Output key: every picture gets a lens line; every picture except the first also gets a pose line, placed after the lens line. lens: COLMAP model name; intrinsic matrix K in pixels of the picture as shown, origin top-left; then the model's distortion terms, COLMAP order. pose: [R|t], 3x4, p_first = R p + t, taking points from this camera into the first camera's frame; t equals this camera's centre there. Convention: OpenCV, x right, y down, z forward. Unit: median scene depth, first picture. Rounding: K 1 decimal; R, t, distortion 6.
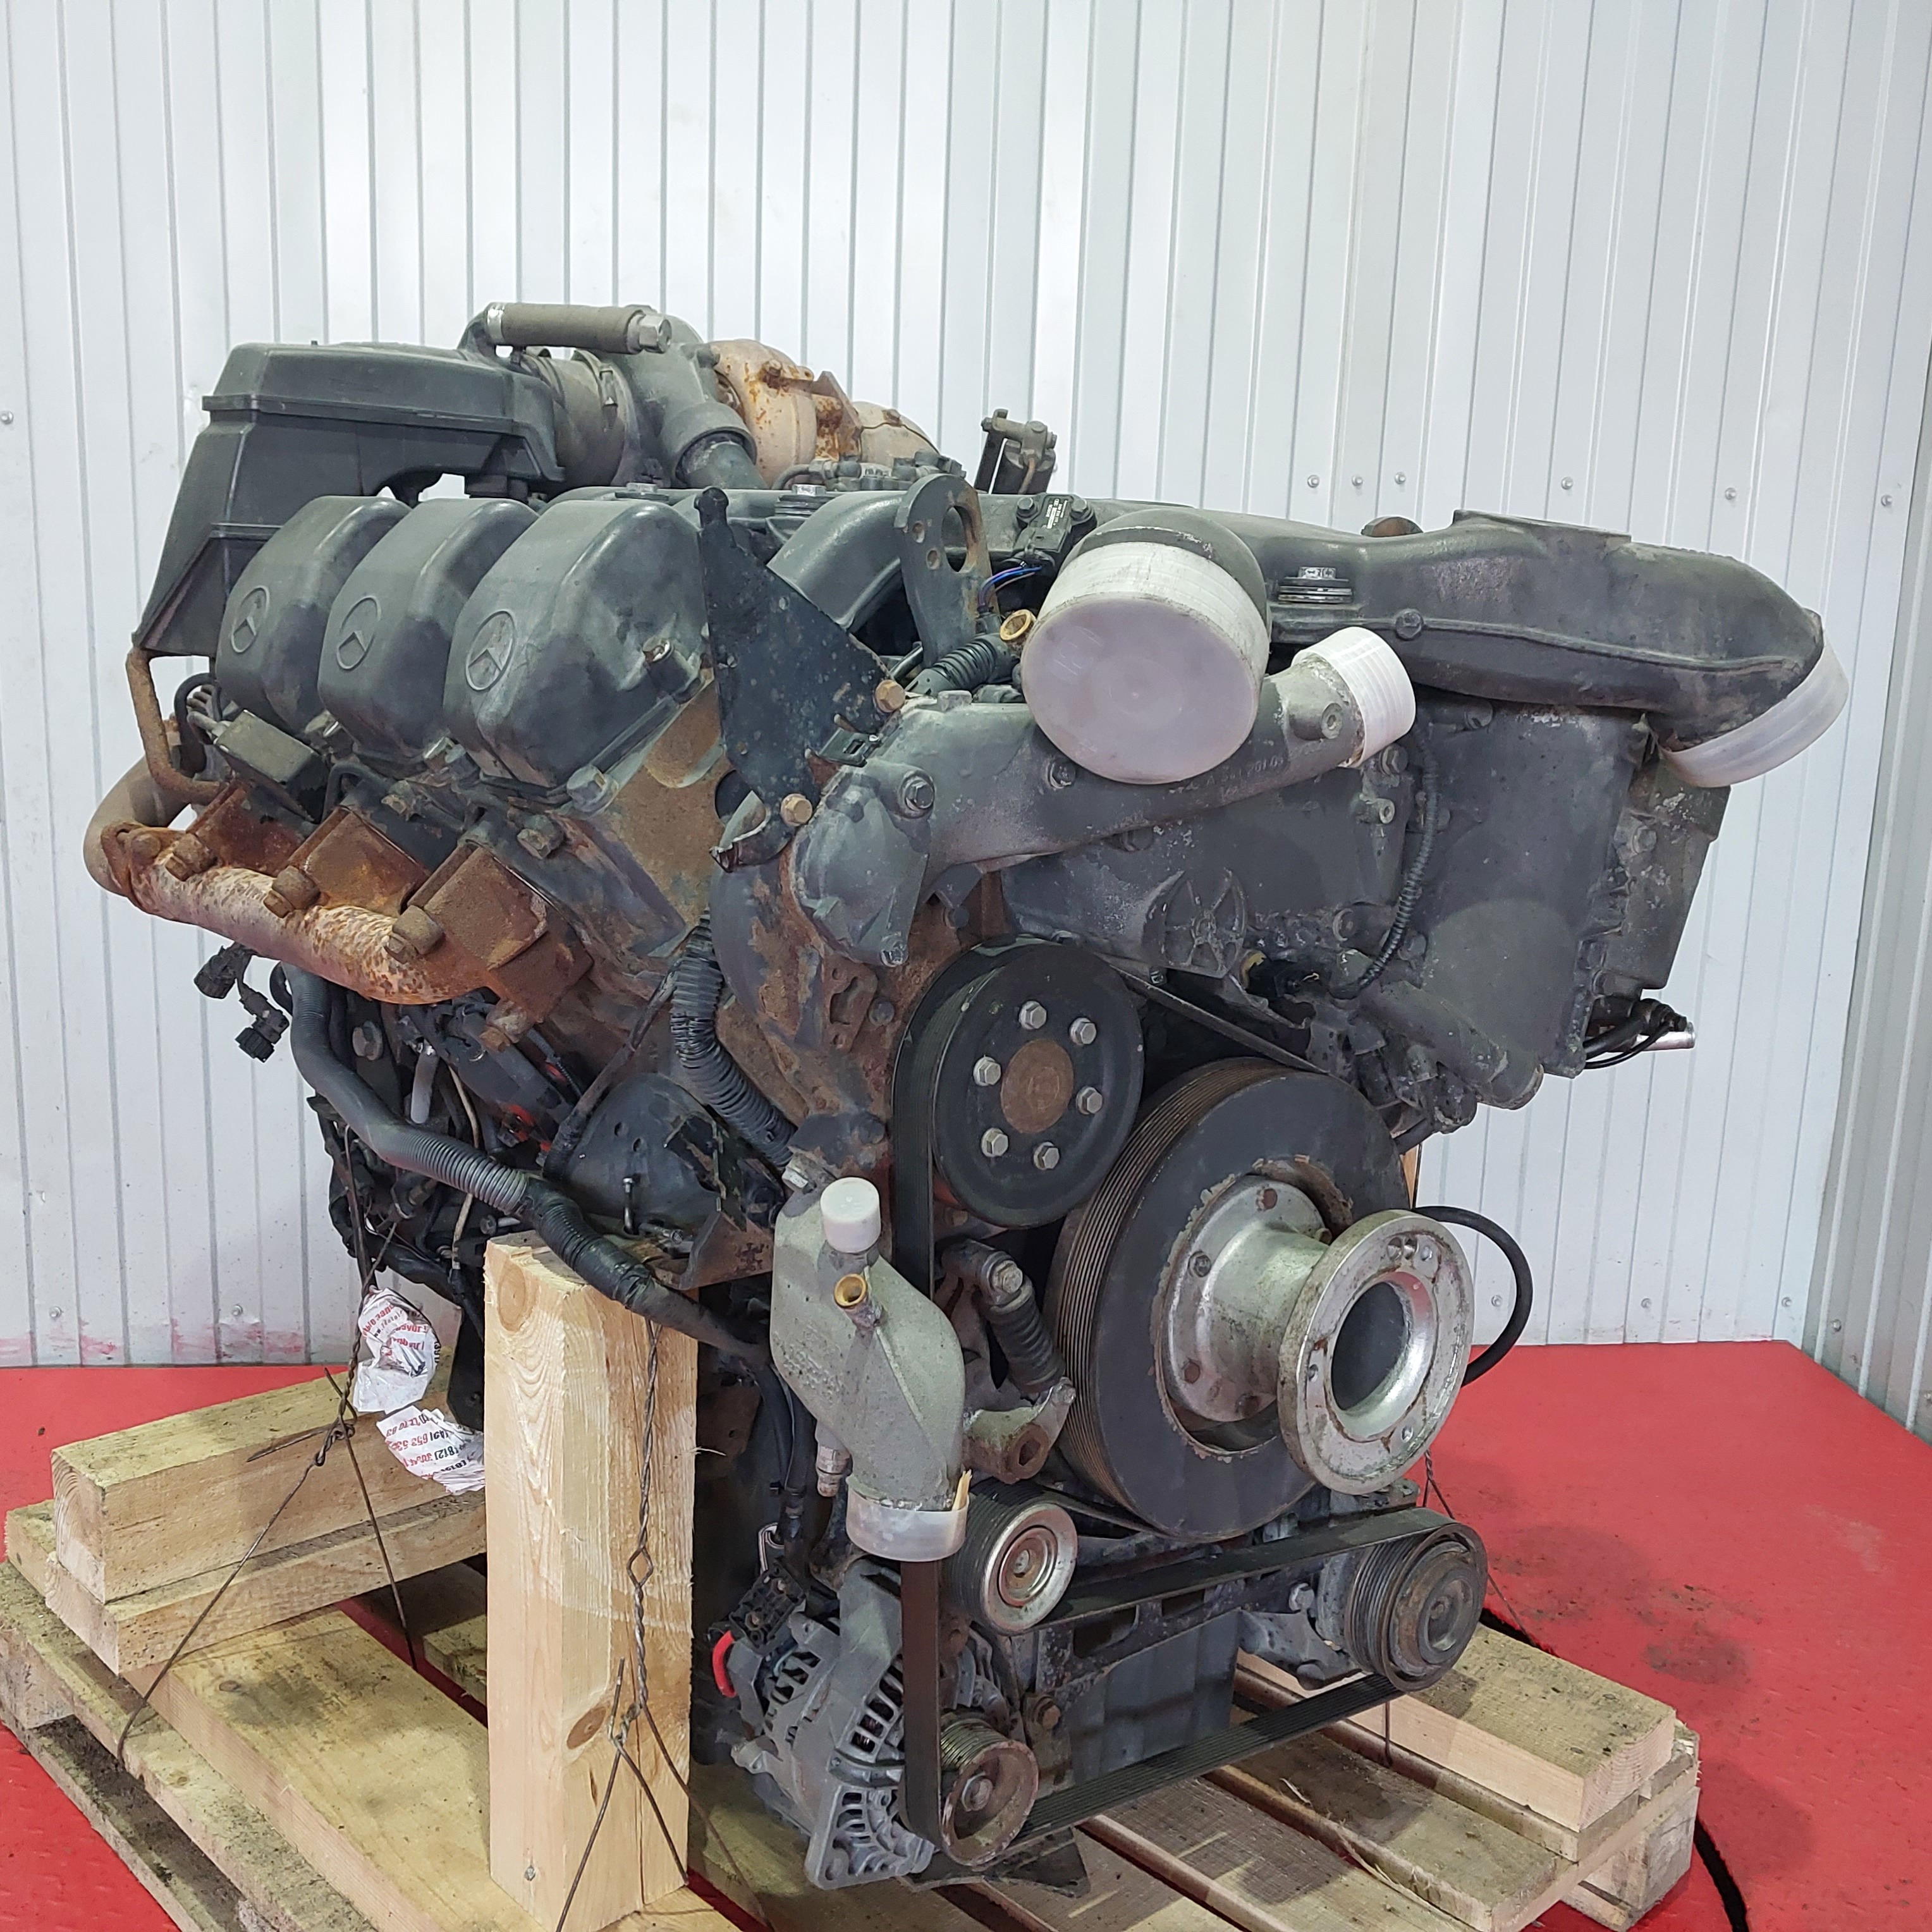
lens RADIAL K [[2046.3, 0, 957.8], [0, 2046.3, 939.3], [0, 0, 1]] dist [0.136268, -0.292544]
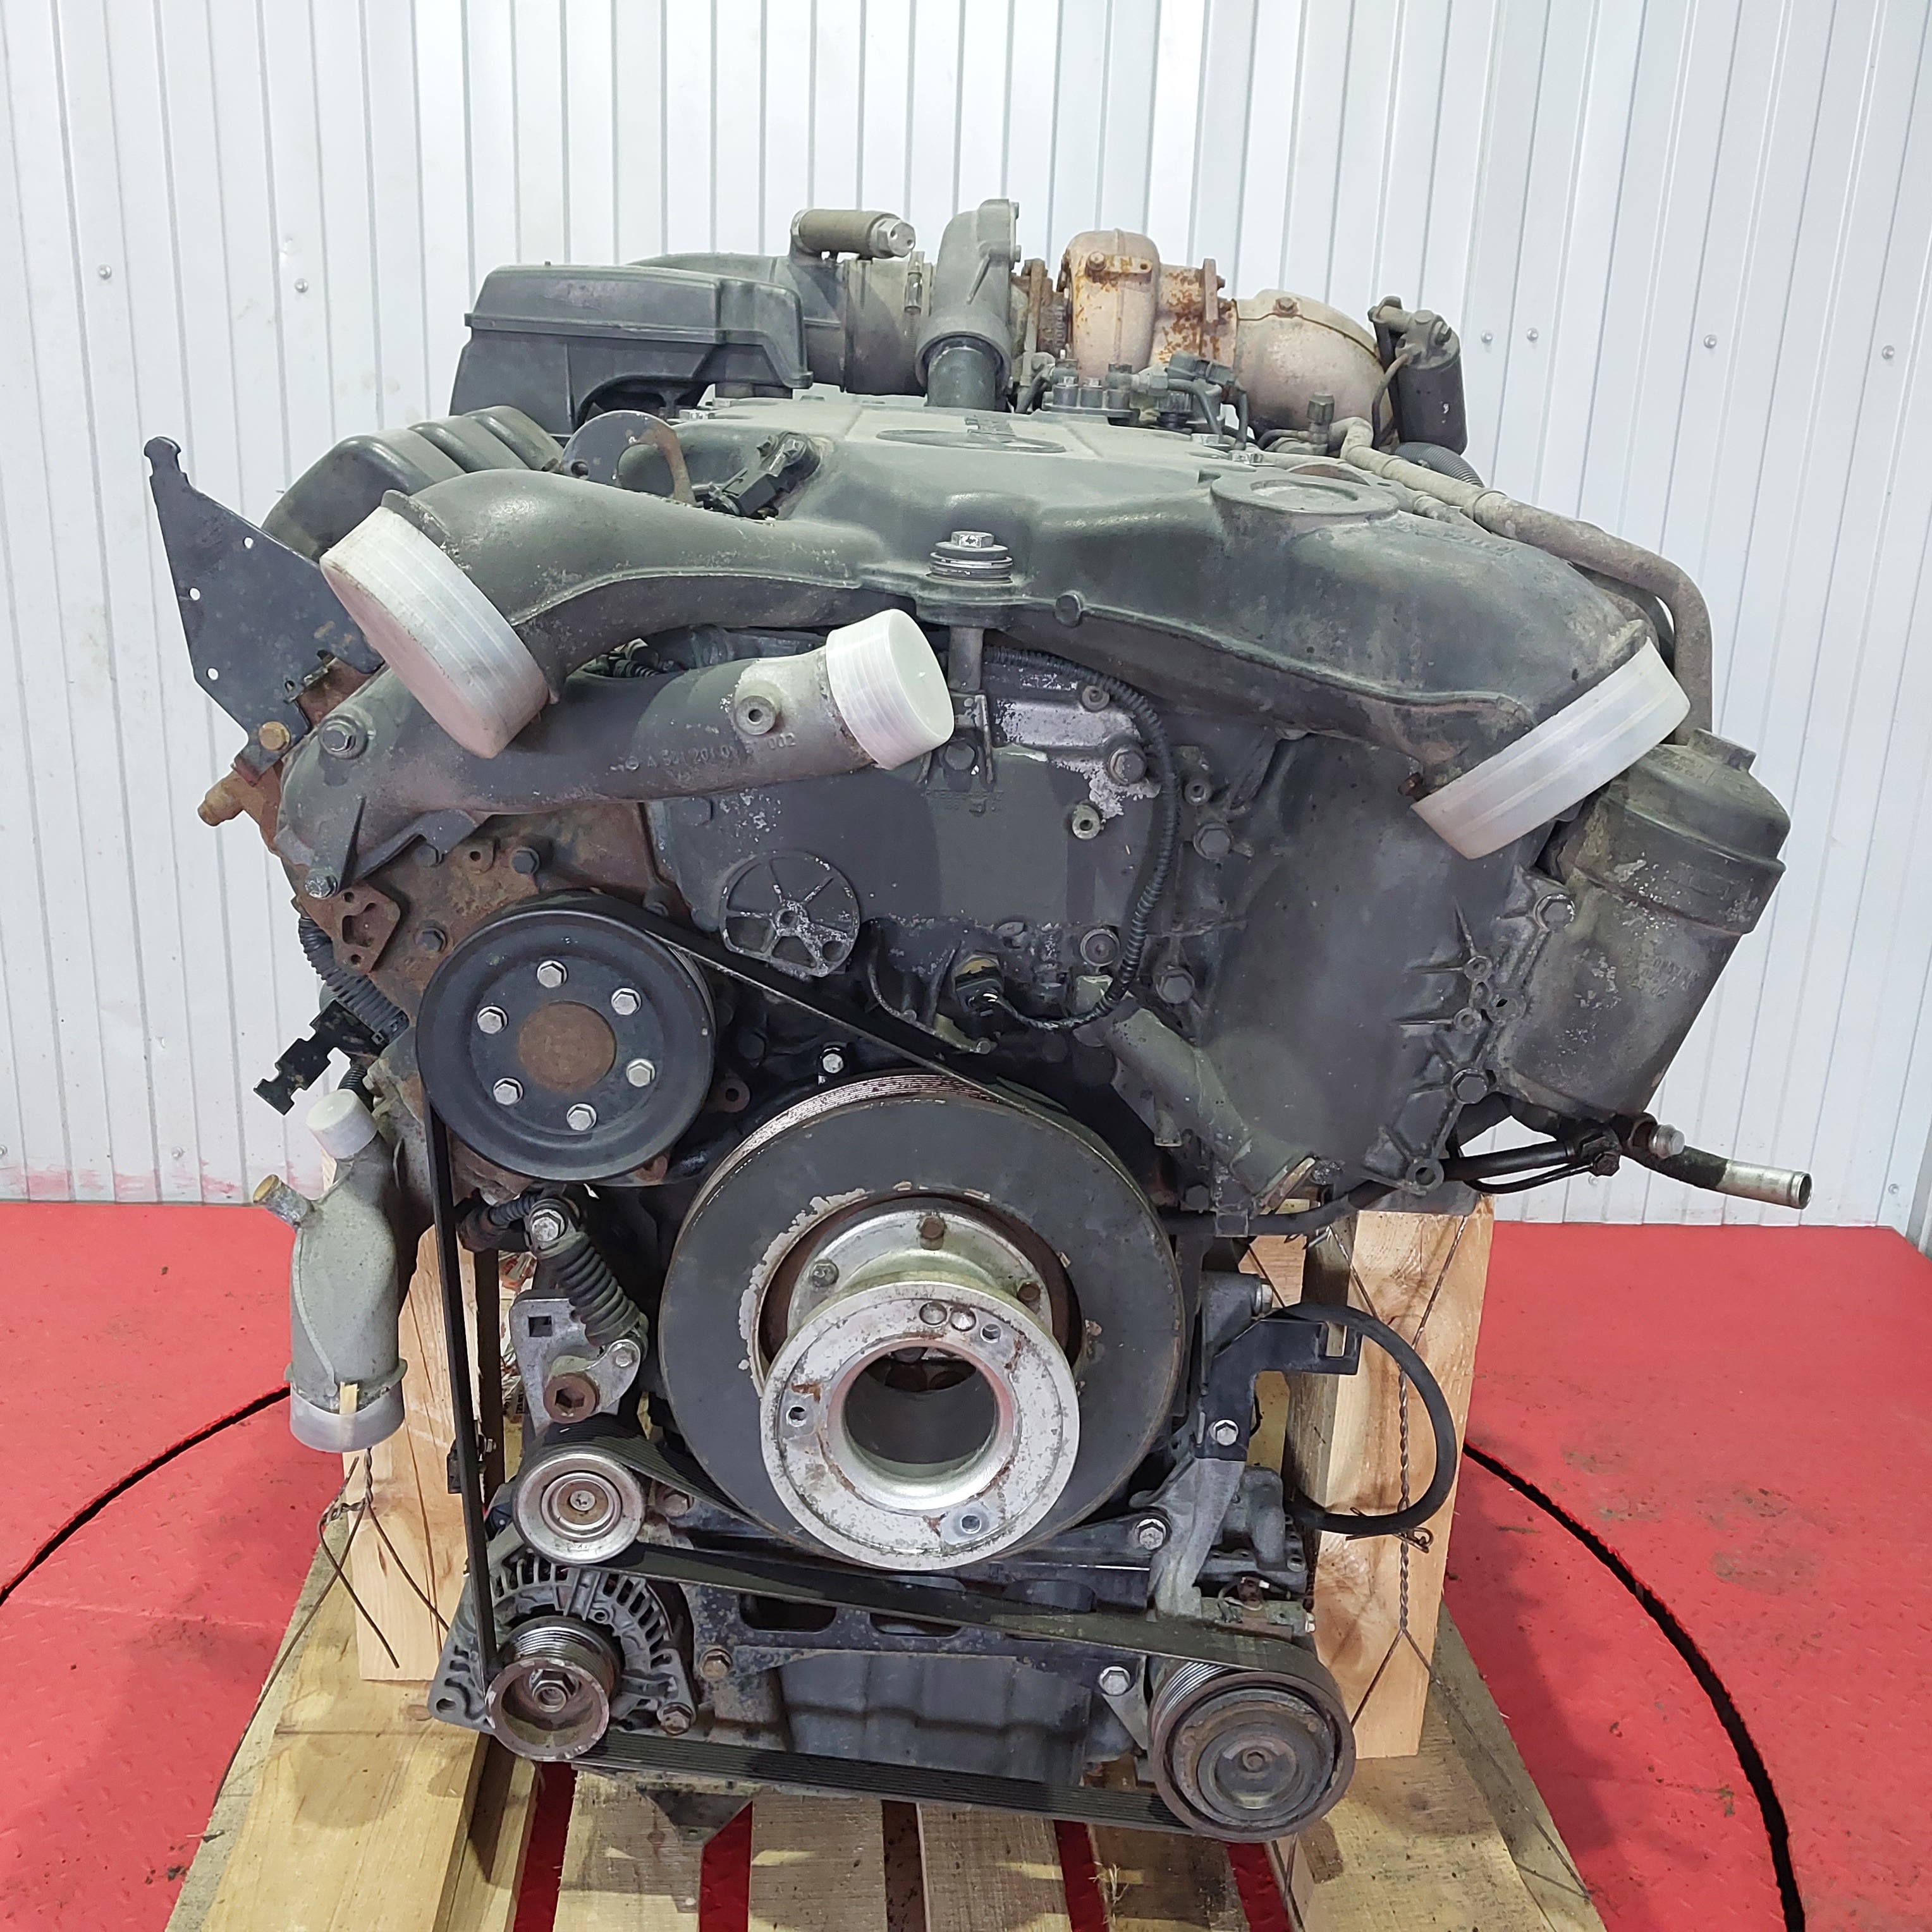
lens RADIAL K [[2060.5, 0, 952.7], [0, 2060.5, 951.0], [0, 0, 1]] dist [-0.004744, 0.046552]
pose [[0.768024, 0.188095, -0.612176, 0.711633], [-0.136994, 0.982023, 0.129863, -0.116065], [0.625597, -0.015874, 0.779985, 0.315887]]
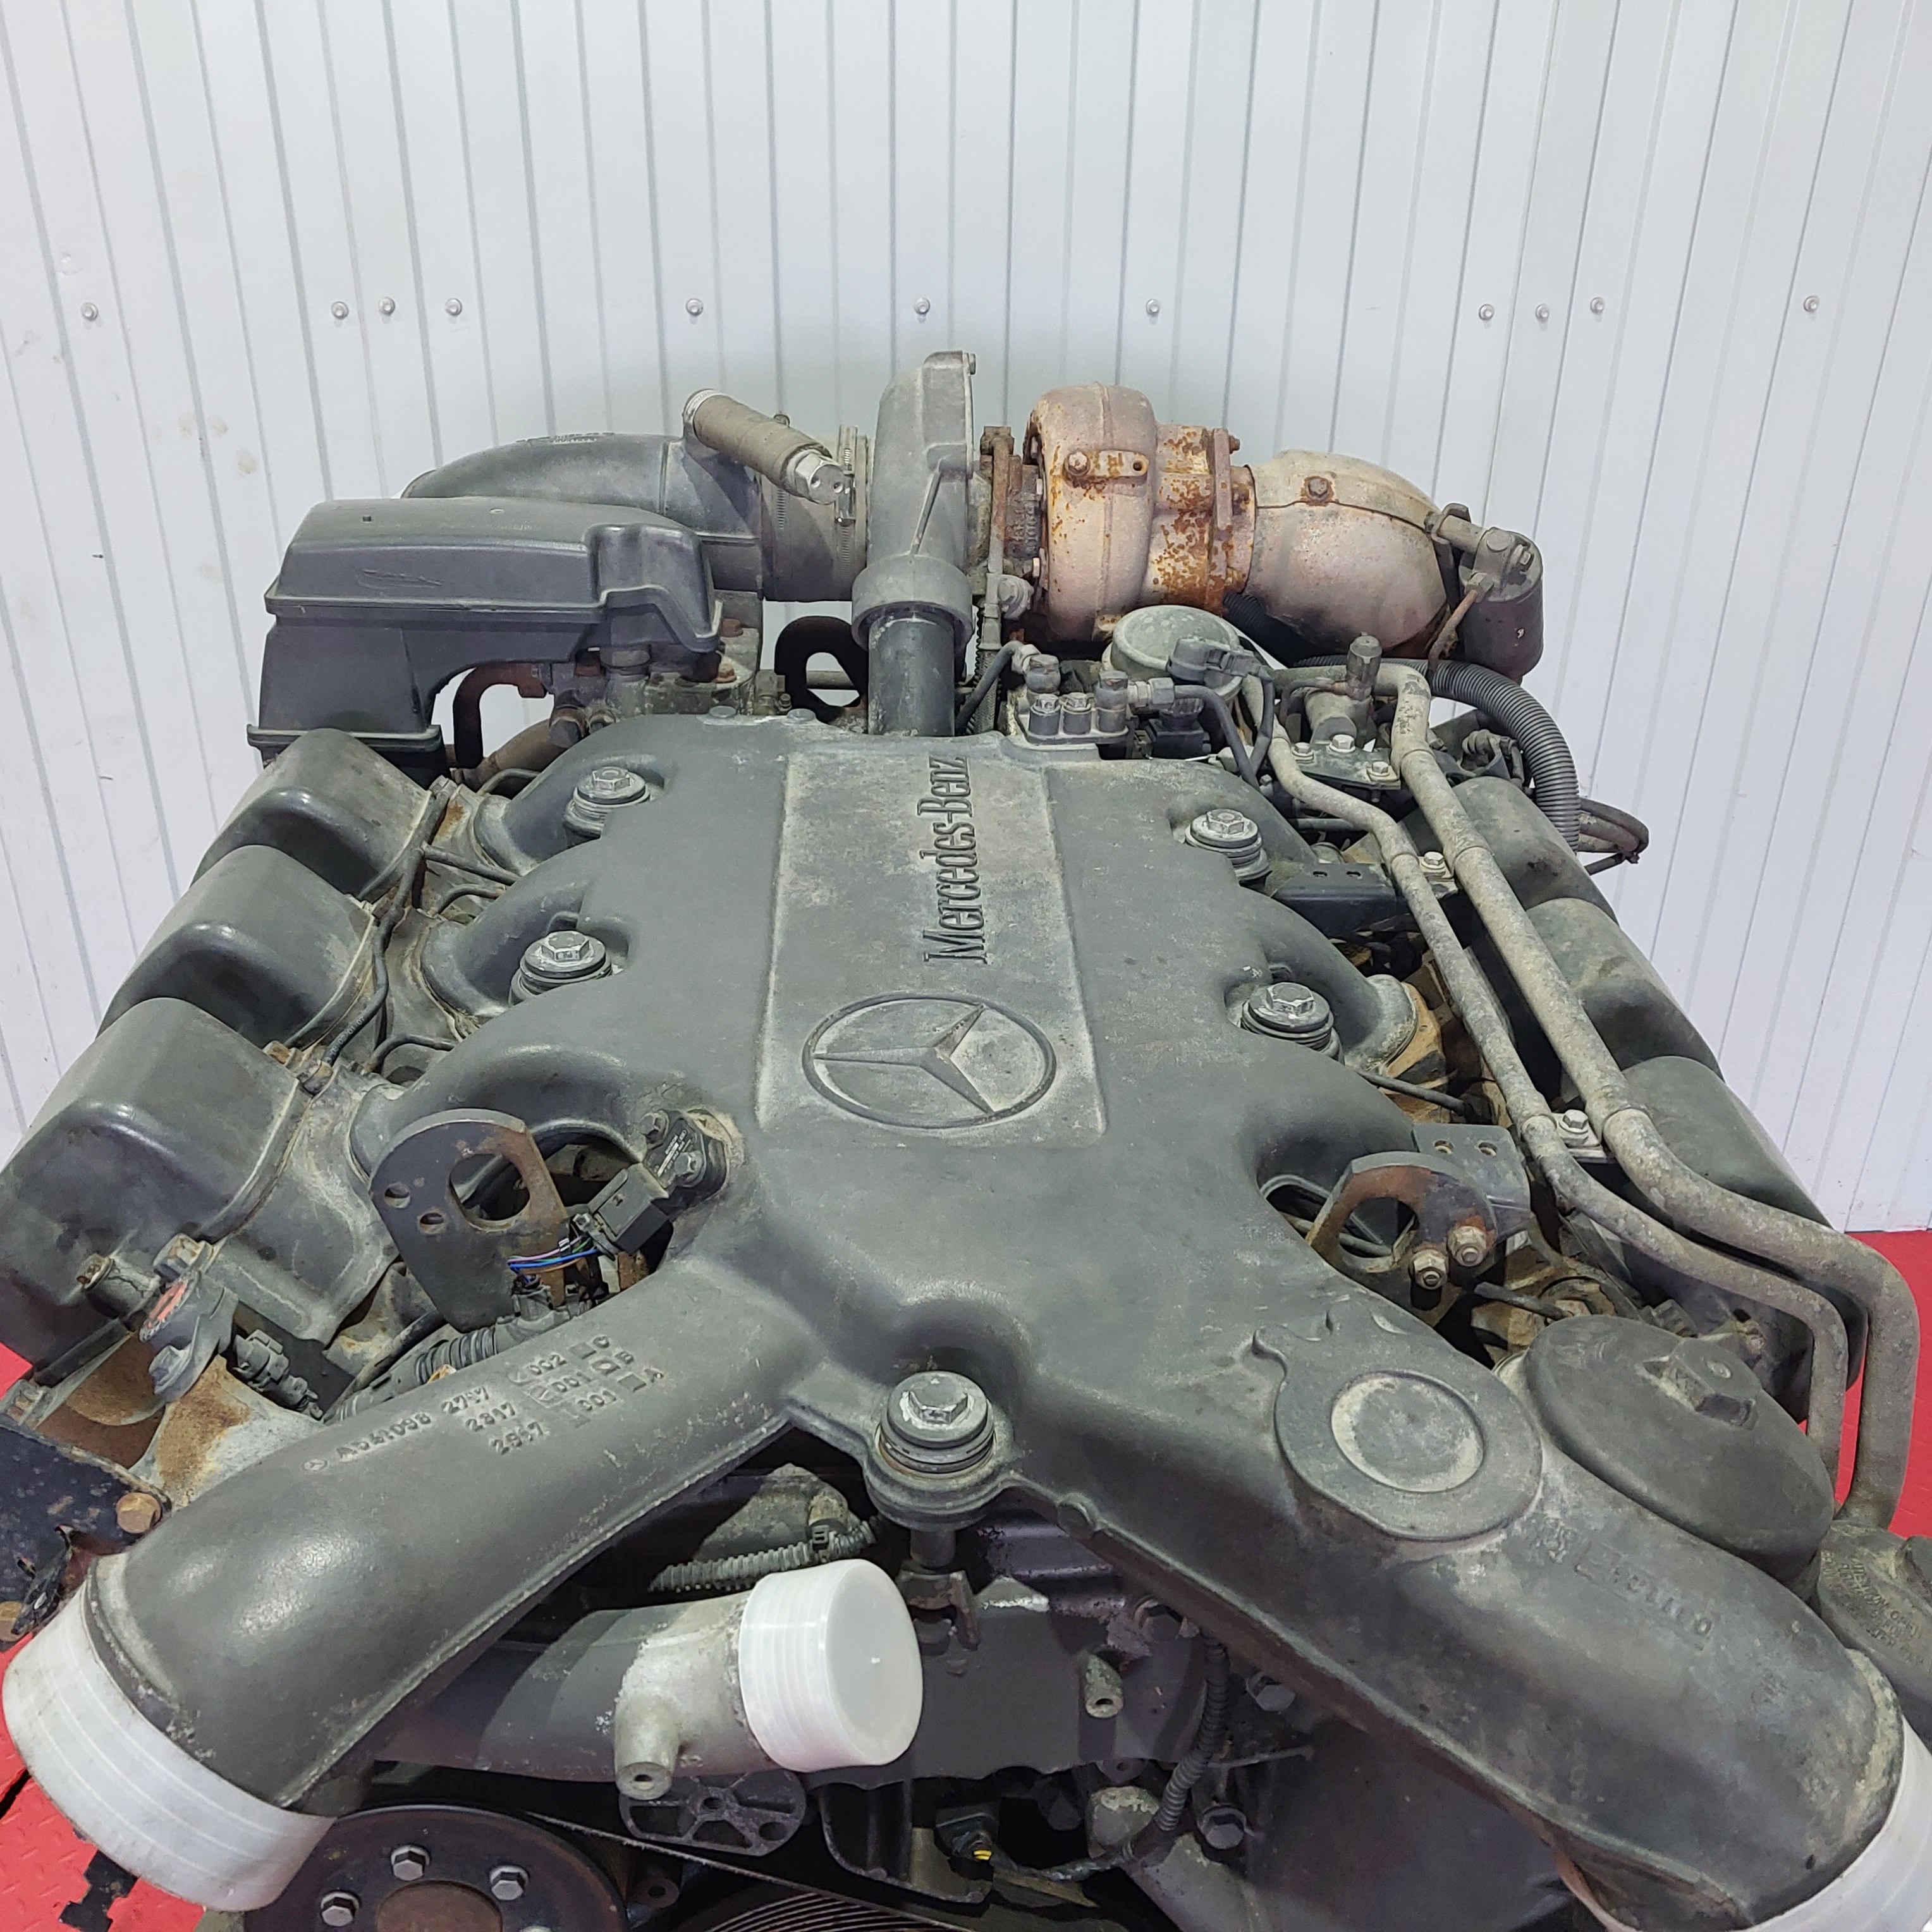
lens RADIAL K [[2046.3, 0, 957.8], [0, 2046.3, 939.3], [0, 0, 1]] dist [0.136268, -0.292544]
pose [[0.785298, 0.273820, -0.555274, 0.476658], [-0.105383, 0.942910, 0.315935, -0.494956], [0.610083, -0.189586, 0.769322, 0.540281]]
